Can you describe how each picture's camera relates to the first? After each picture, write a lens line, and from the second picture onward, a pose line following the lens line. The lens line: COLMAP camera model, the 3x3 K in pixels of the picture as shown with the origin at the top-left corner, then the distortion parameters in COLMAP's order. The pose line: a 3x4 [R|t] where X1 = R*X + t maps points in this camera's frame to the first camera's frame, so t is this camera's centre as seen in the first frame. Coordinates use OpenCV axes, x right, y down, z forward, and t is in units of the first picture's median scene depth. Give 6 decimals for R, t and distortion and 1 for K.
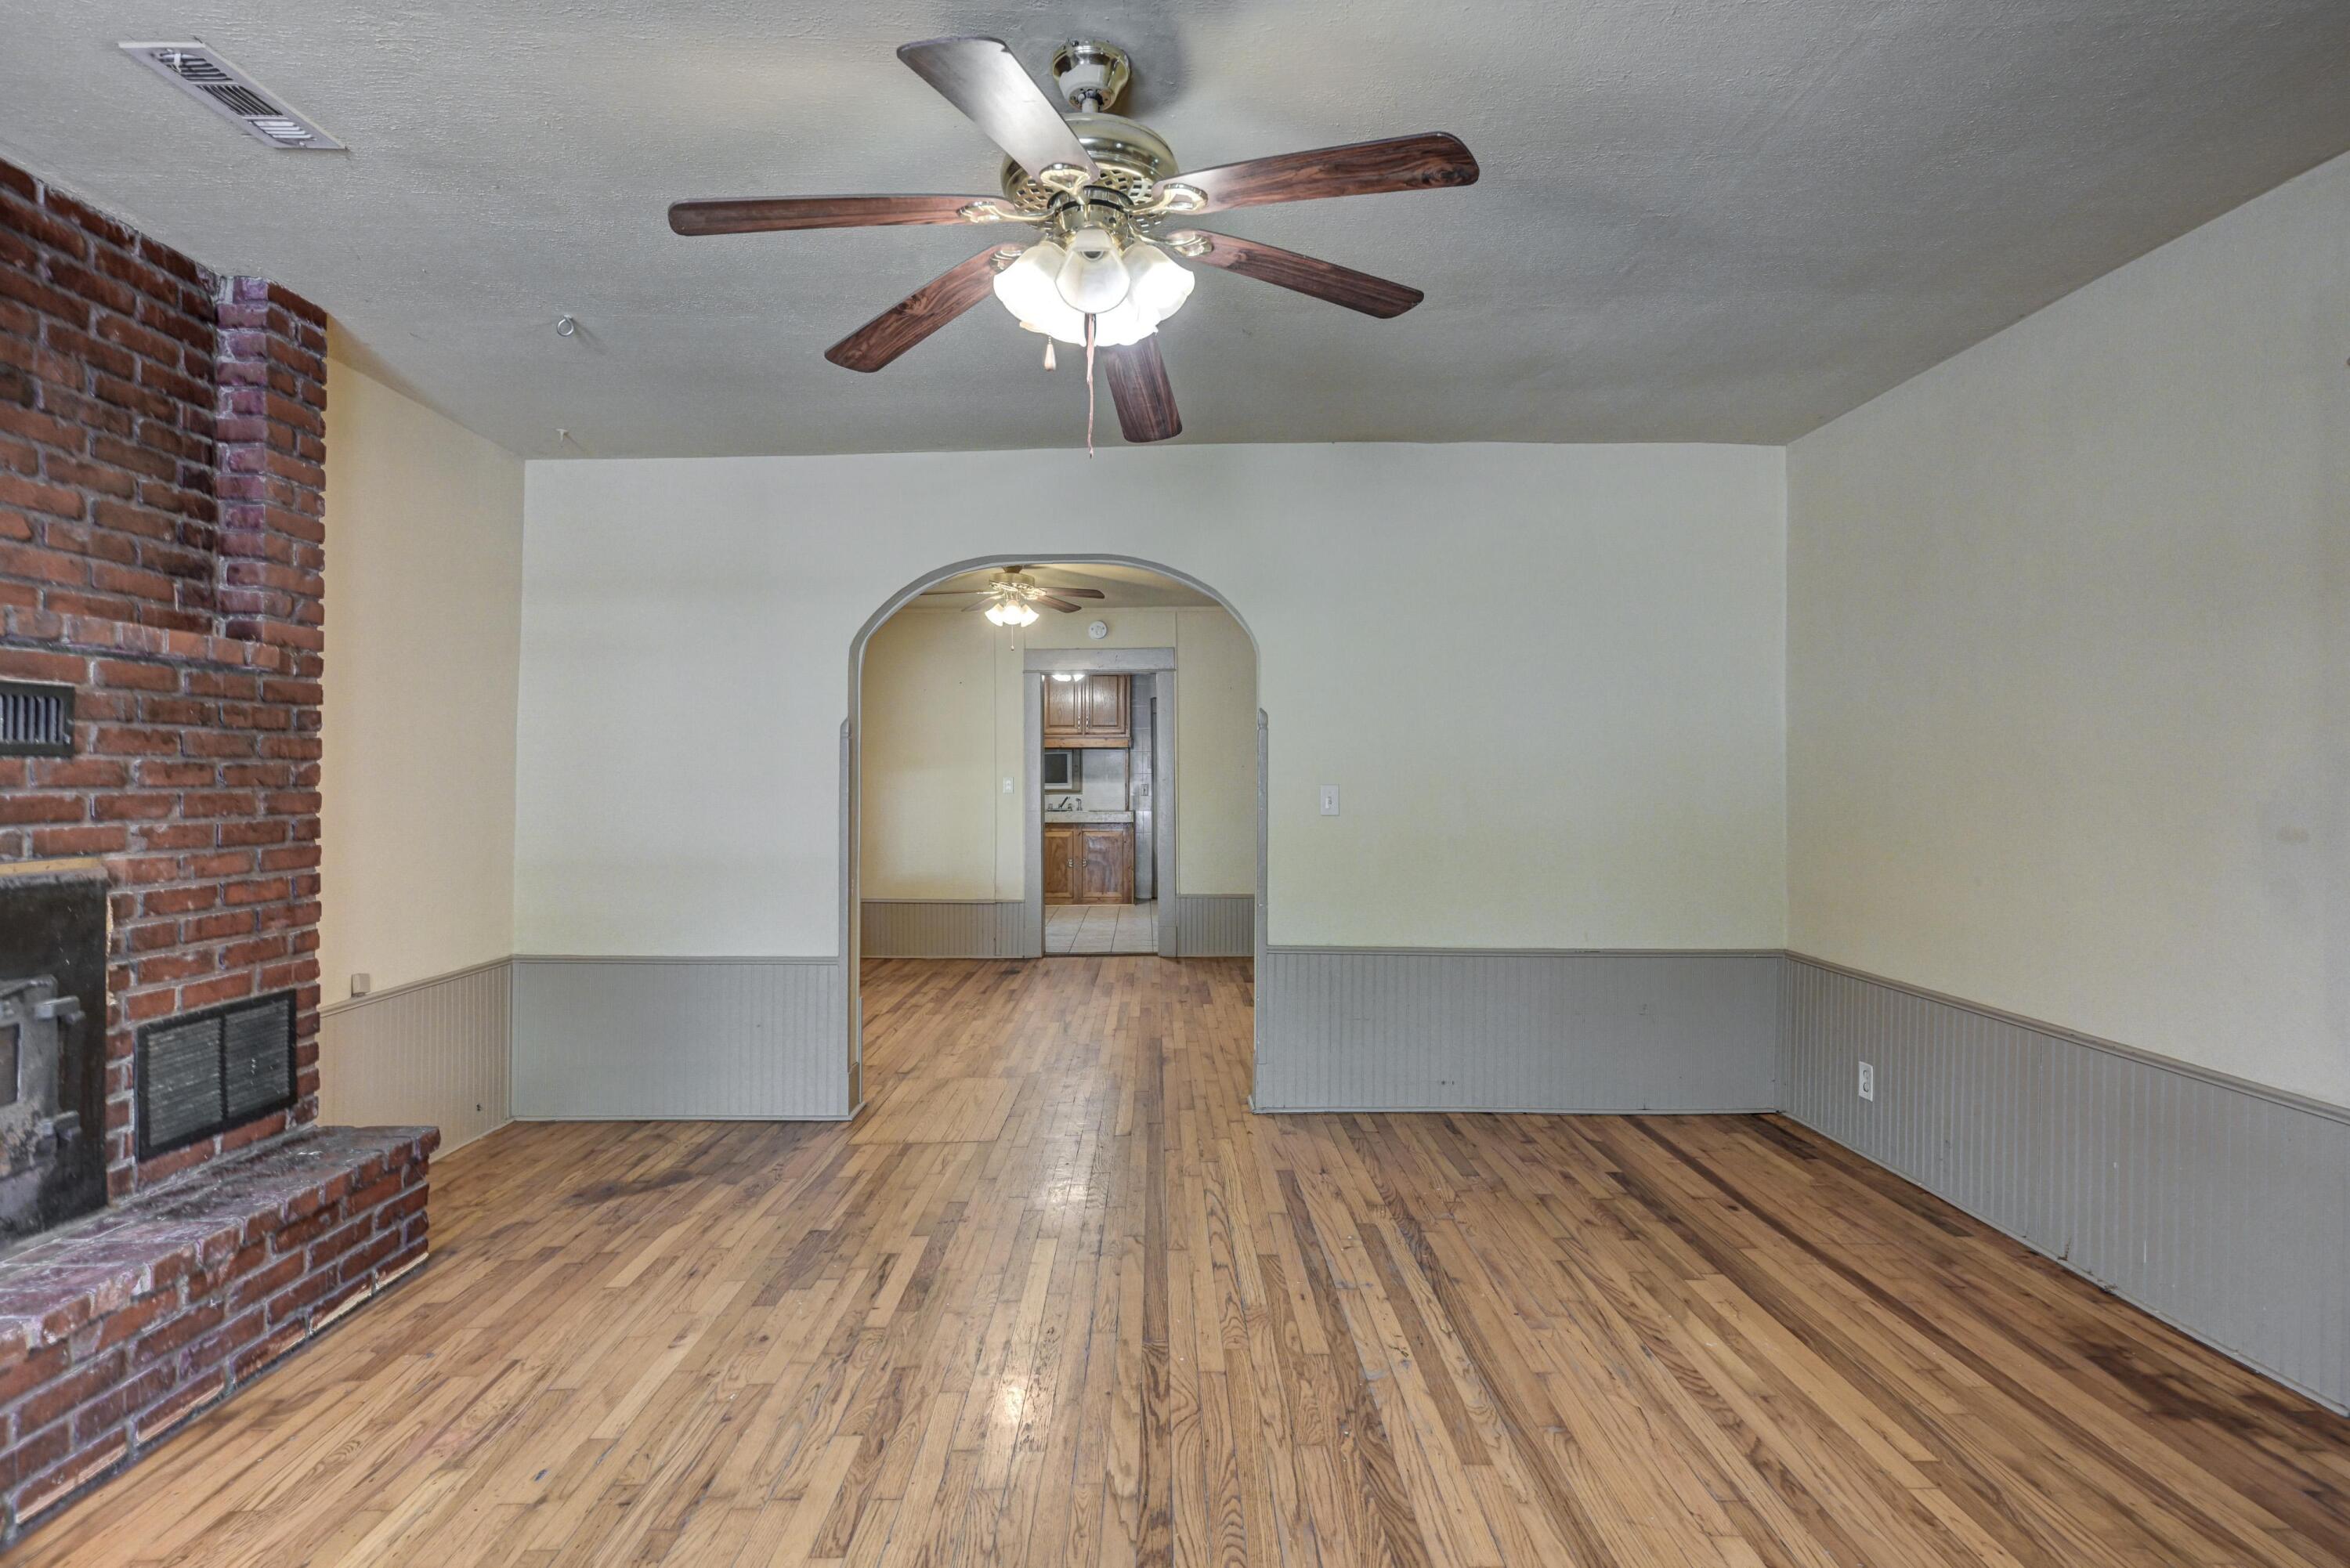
lens RADIAL K [[1145.7, 0, 1137.9], [0, 1145.7, 770.9], [0, 0, 1]] dist [0.002194, 0.000928]
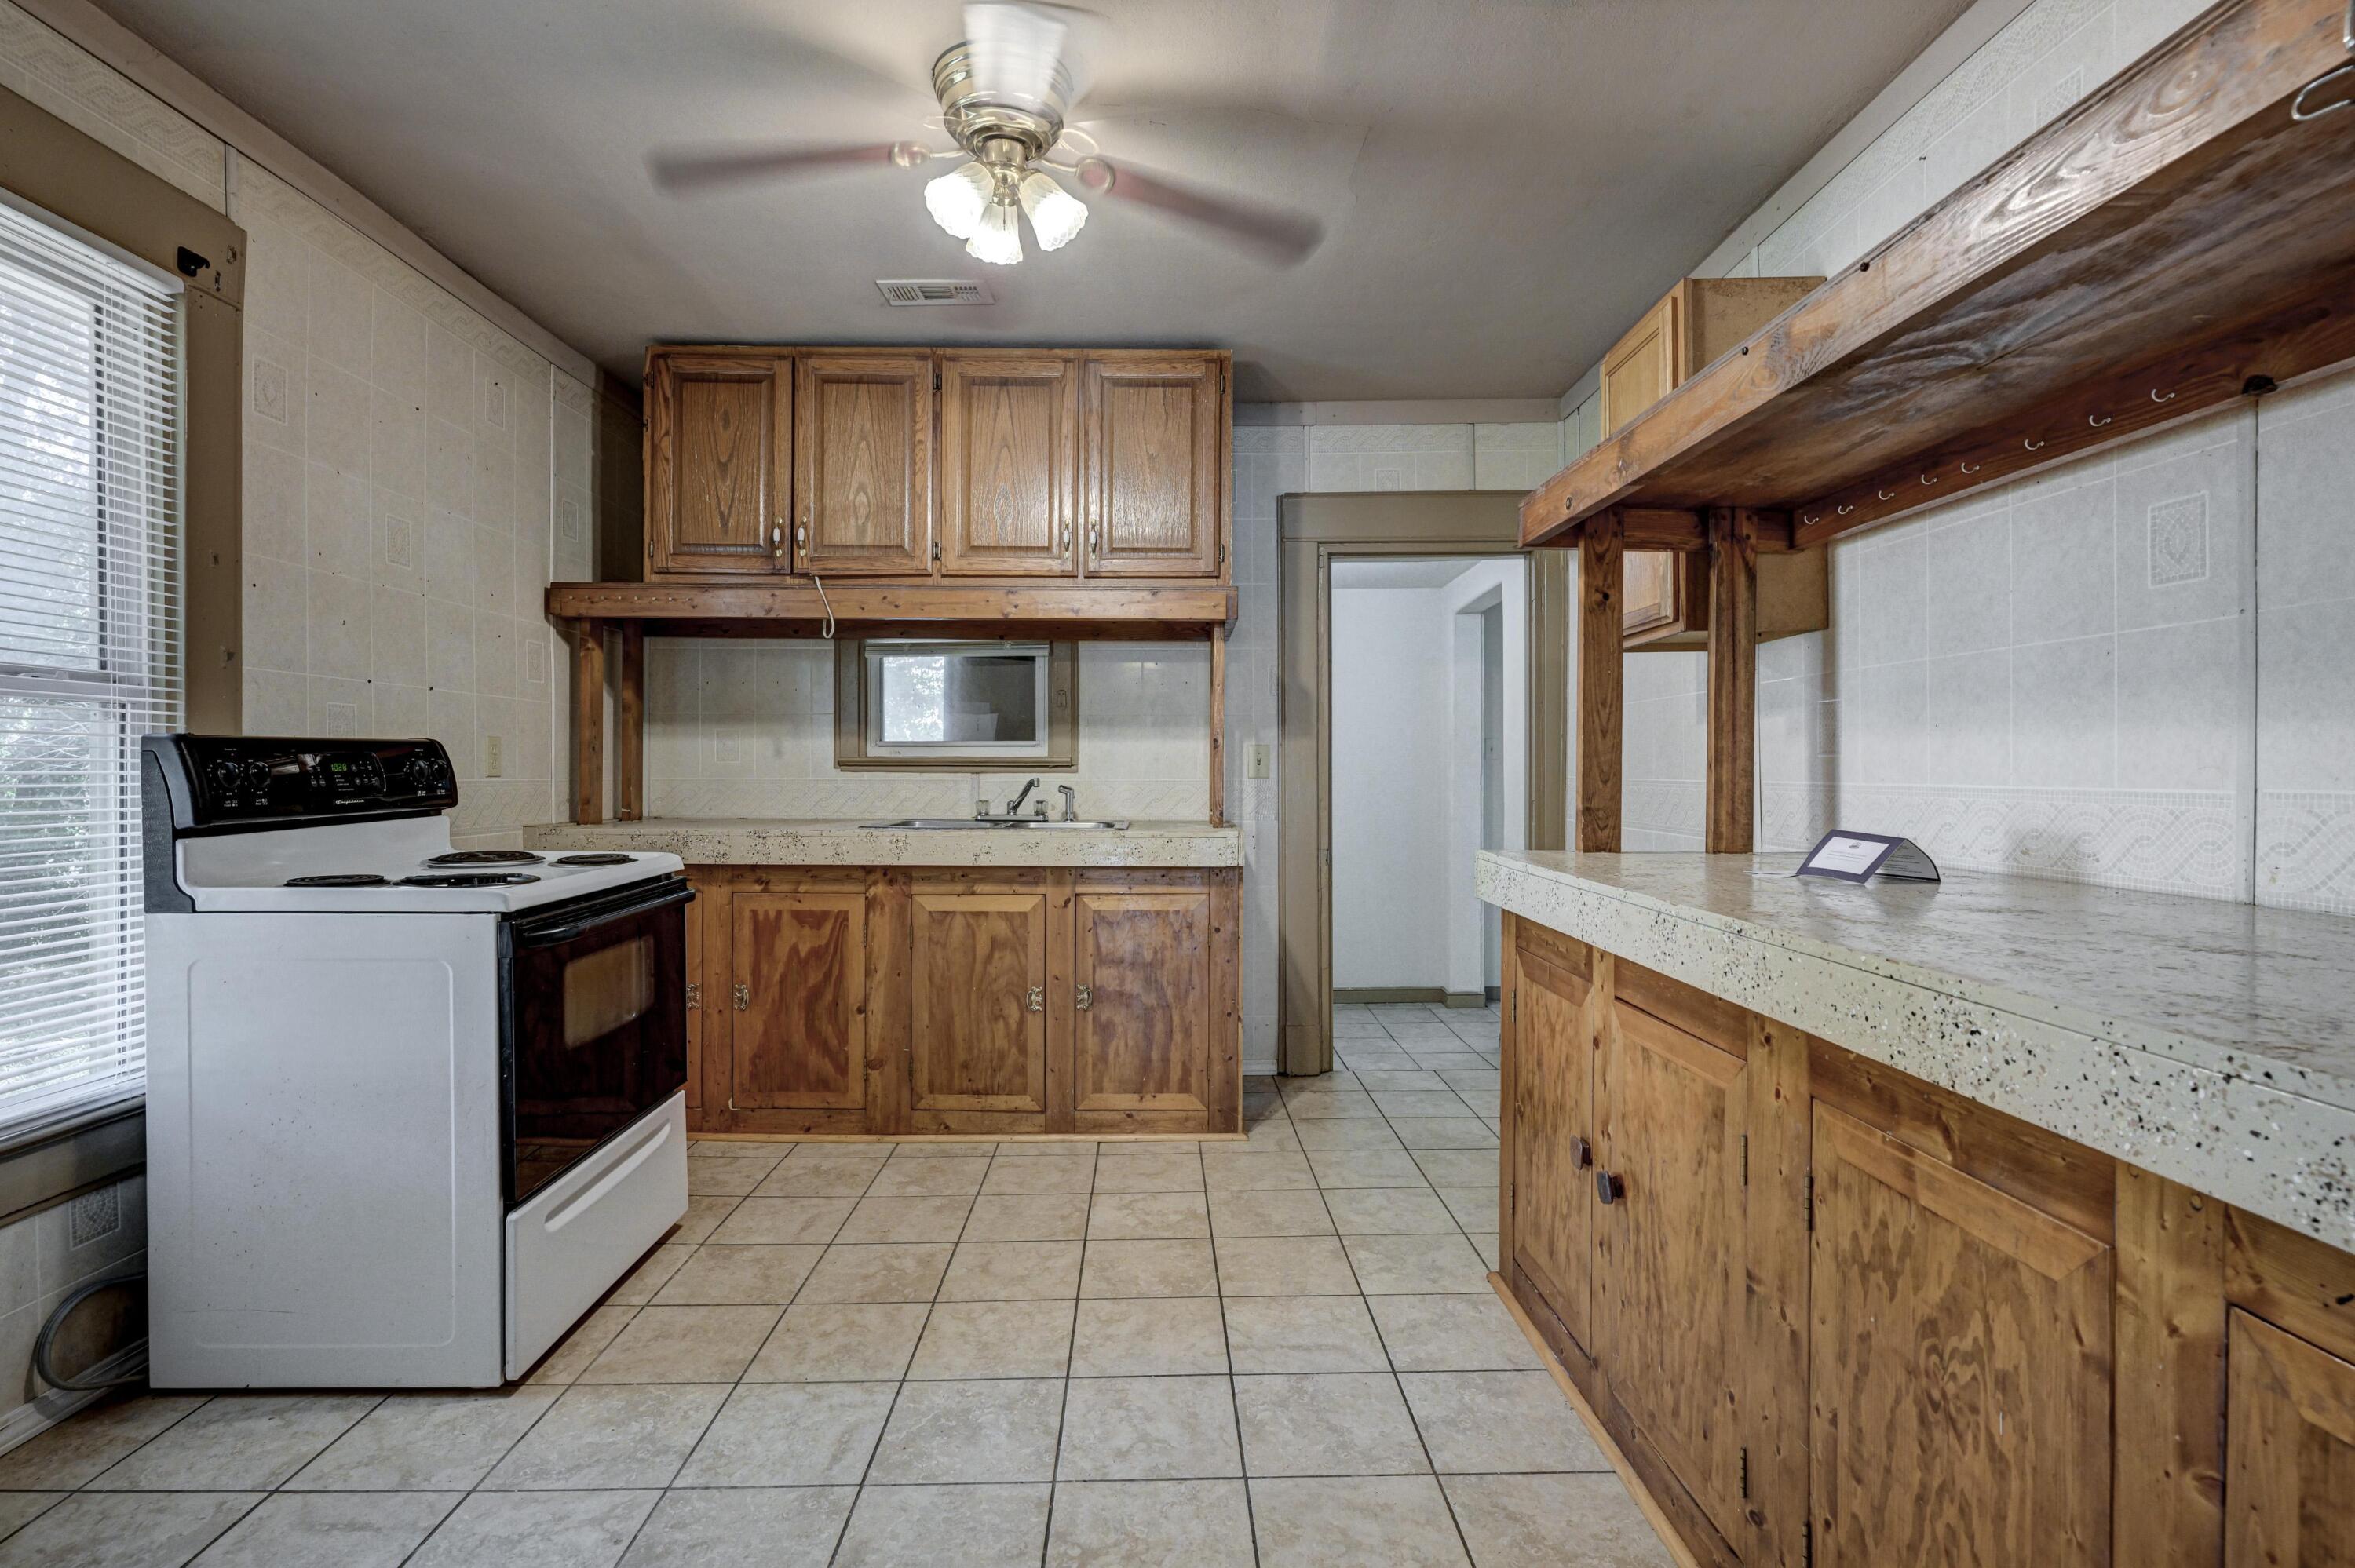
lens RADIAL K [[1152.2, 0, 1153.5], [0, 1152.2, 780.4], [0, 0, 1]] dist [-0.001999, 0.001485]
pose [[0.999909, 0.005717, 0.012182, -0.134645], [-0.006002, 0.999707, 0.023461, 0.064249], [-0.012044, -0.023531, 0.999651, 2.937926]]
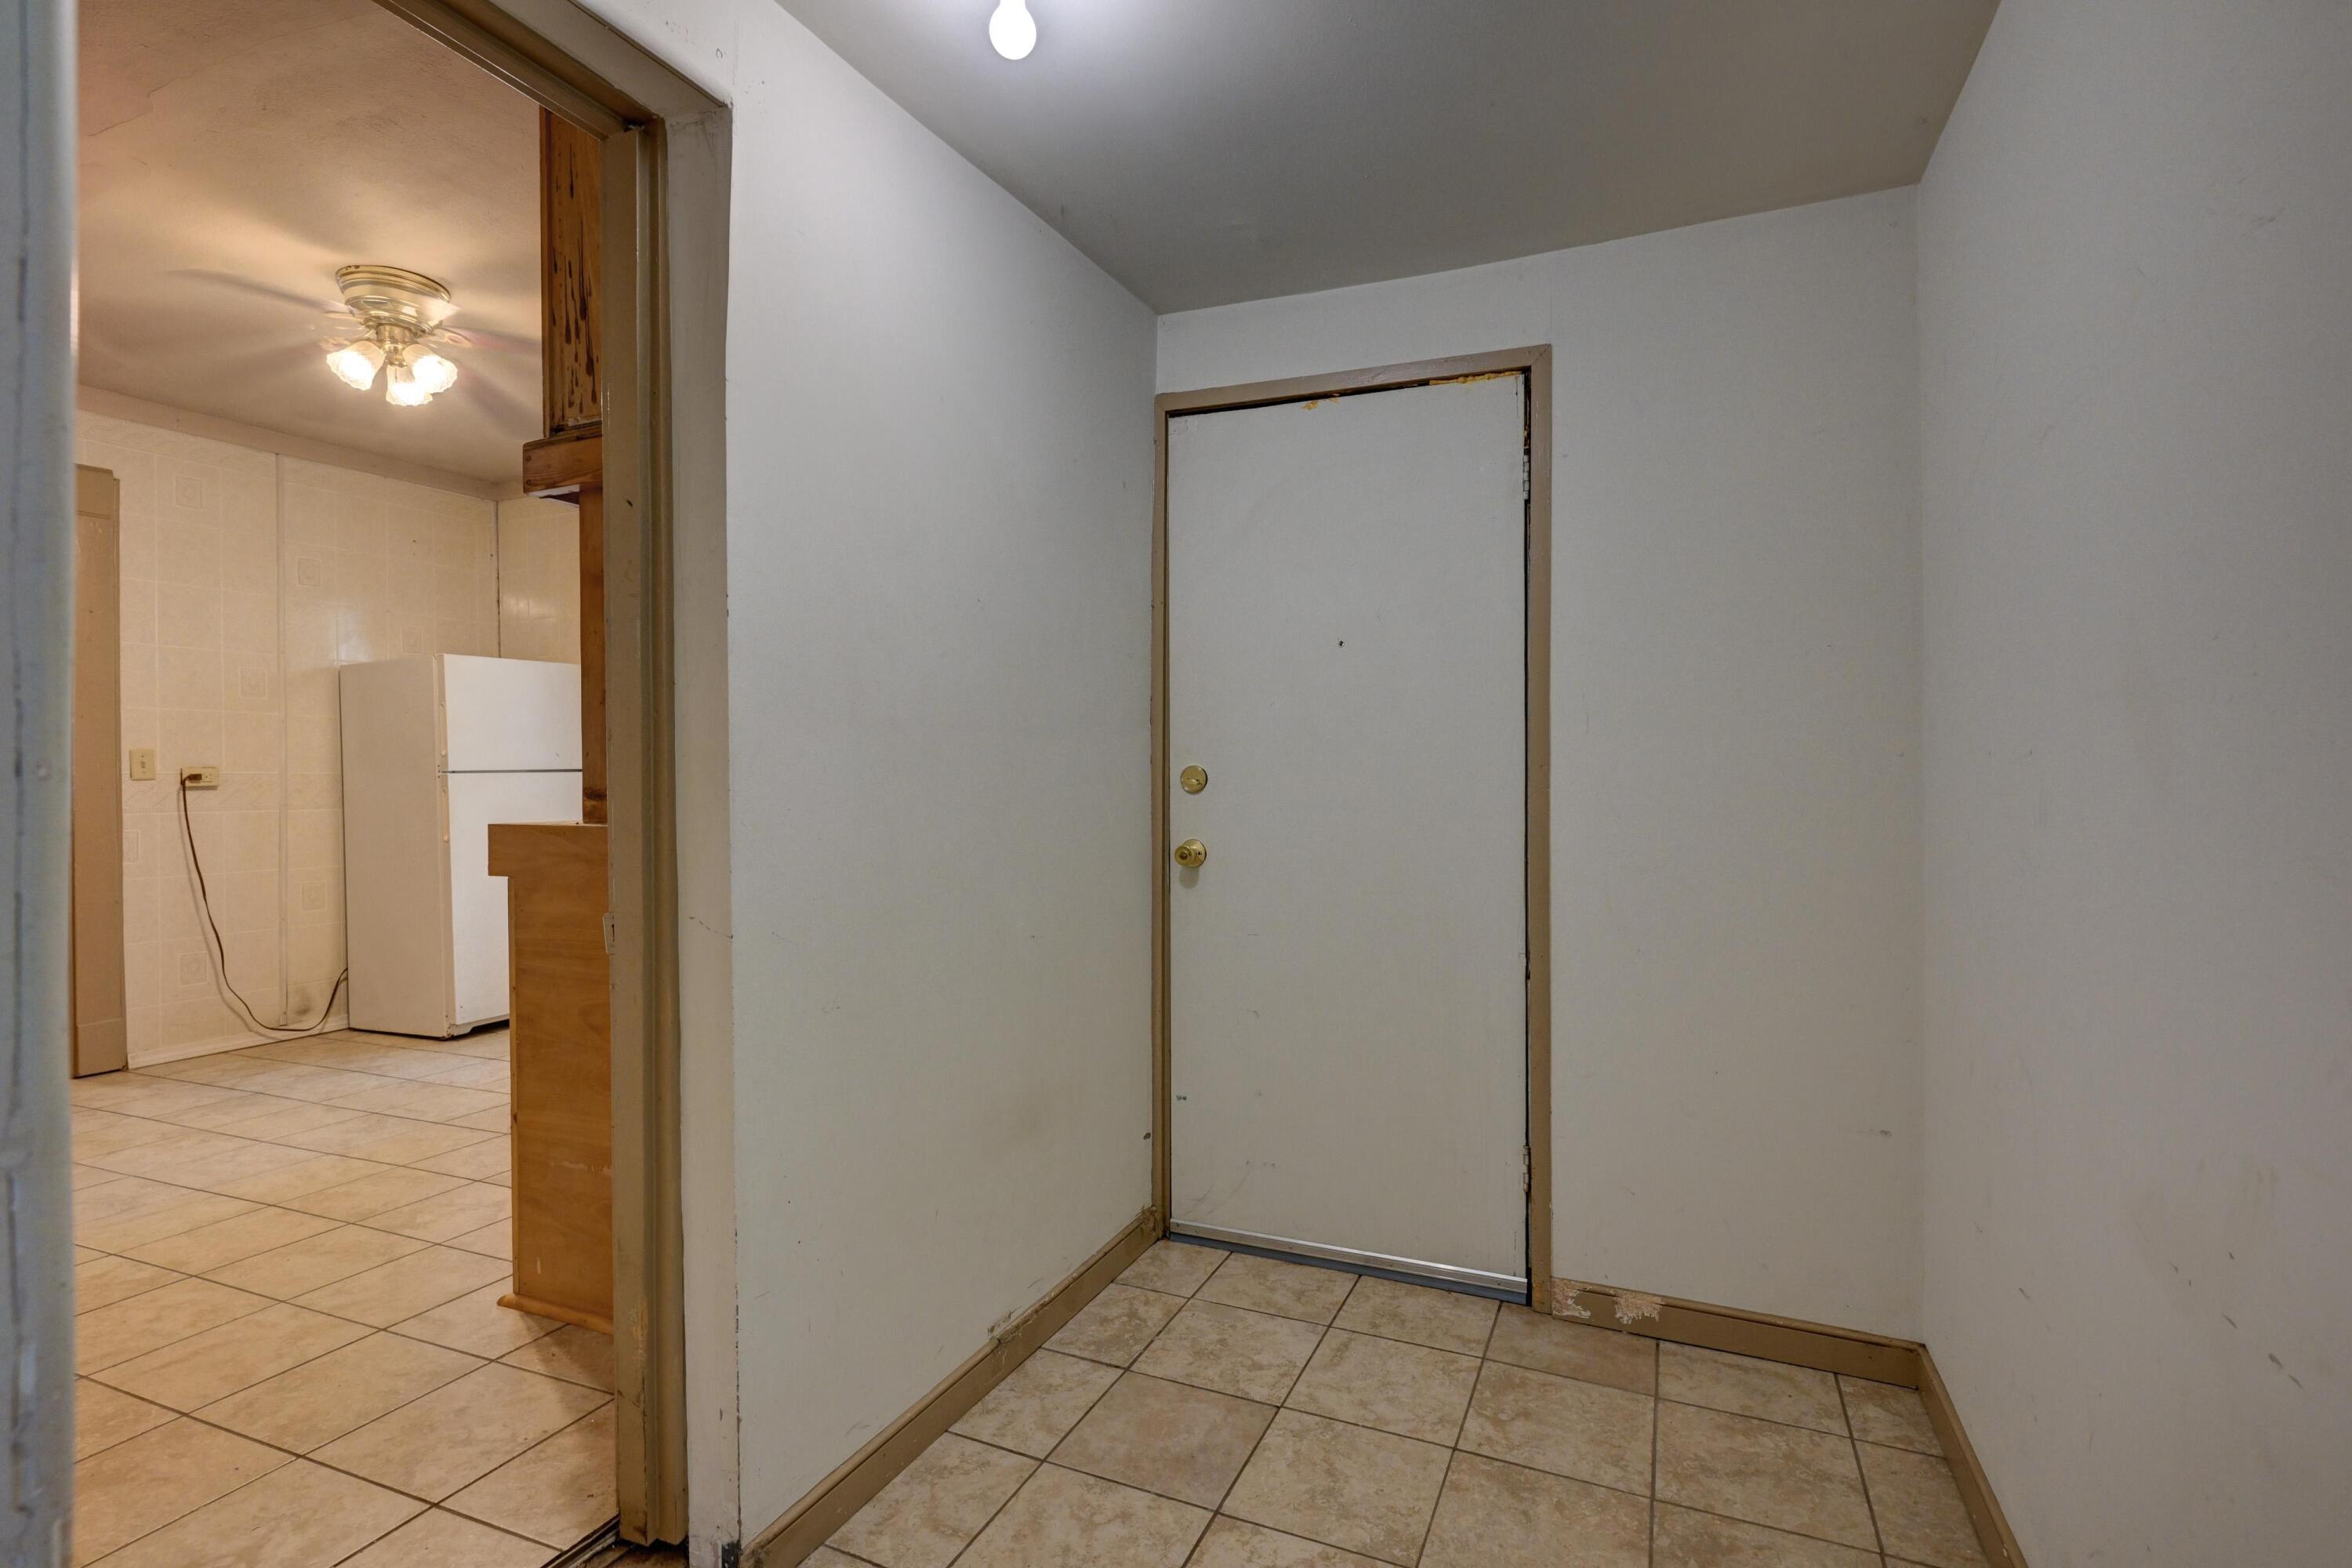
lens RADIAL K [[1120.7, 0, 1168.4], [0, 1120.7, 776.9], [0, 0, 1]] dist [0.001930, 0.000731]
pose [[-0.394722, 0.008945, -0.918757, 0.533103], [0.026364, 0.999651, -0.001594, 0.127460], [0.918422, -0.024852, -0.394820, 4.965633]]
